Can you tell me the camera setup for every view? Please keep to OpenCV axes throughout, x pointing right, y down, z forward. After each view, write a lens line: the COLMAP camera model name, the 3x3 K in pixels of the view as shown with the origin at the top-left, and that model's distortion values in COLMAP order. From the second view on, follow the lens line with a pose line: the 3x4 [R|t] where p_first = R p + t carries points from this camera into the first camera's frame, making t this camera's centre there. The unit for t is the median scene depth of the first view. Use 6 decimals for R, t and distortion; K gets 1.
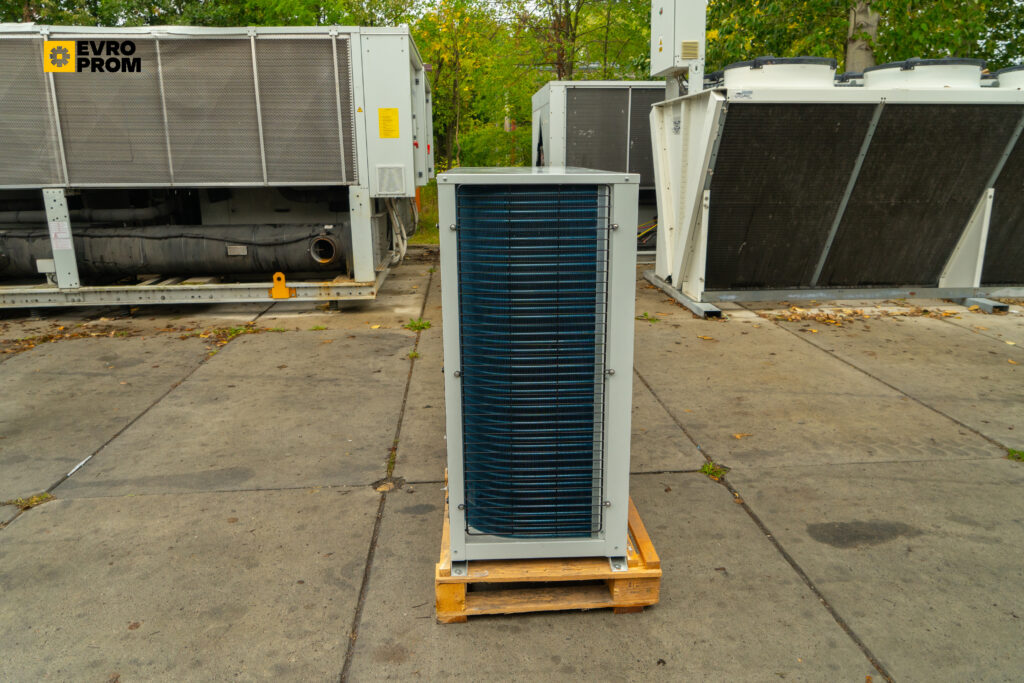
lens RADIAL K [[717.8, 0, 511.6], [0, 717.8, 339.3], [0, 0, 1]] dist [-0.019257, 0.010252]
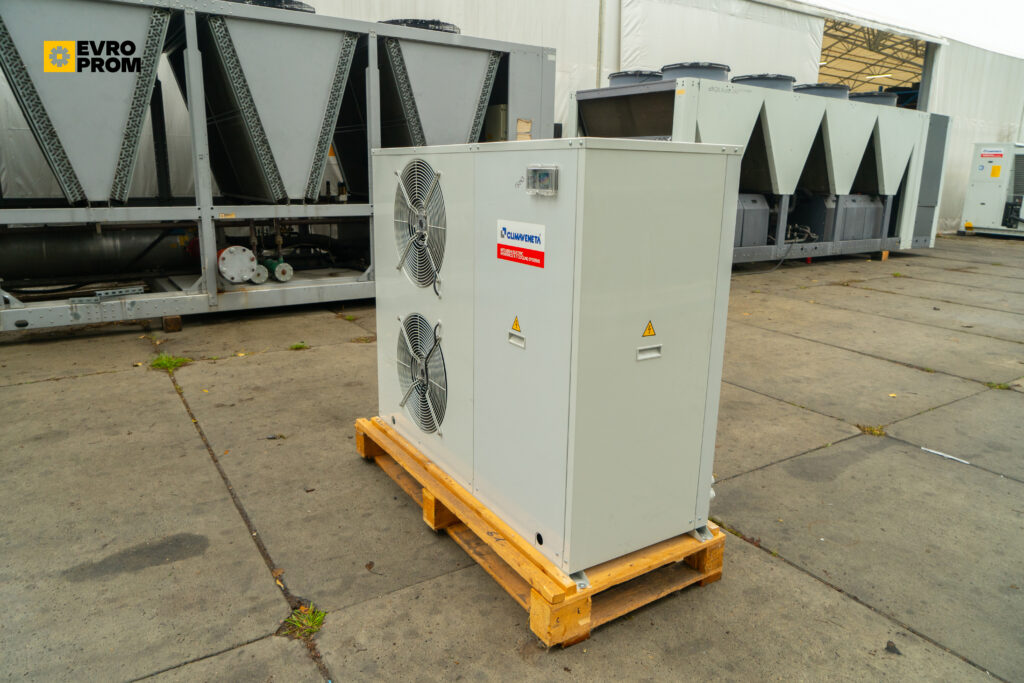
lens RADIAL K [[680.0, 0, 516.1], [0, 680.0, 348.2], [0, 0, 1]] dist [-0.030118, 0.017307]
pose [[-0.873177, 0.114524, -0.473757, 0.336462], [-0.132747, 0.879379, 0.457243, -0.292497], [0.468977, 0.462144, -0.752651, 1.278324]]
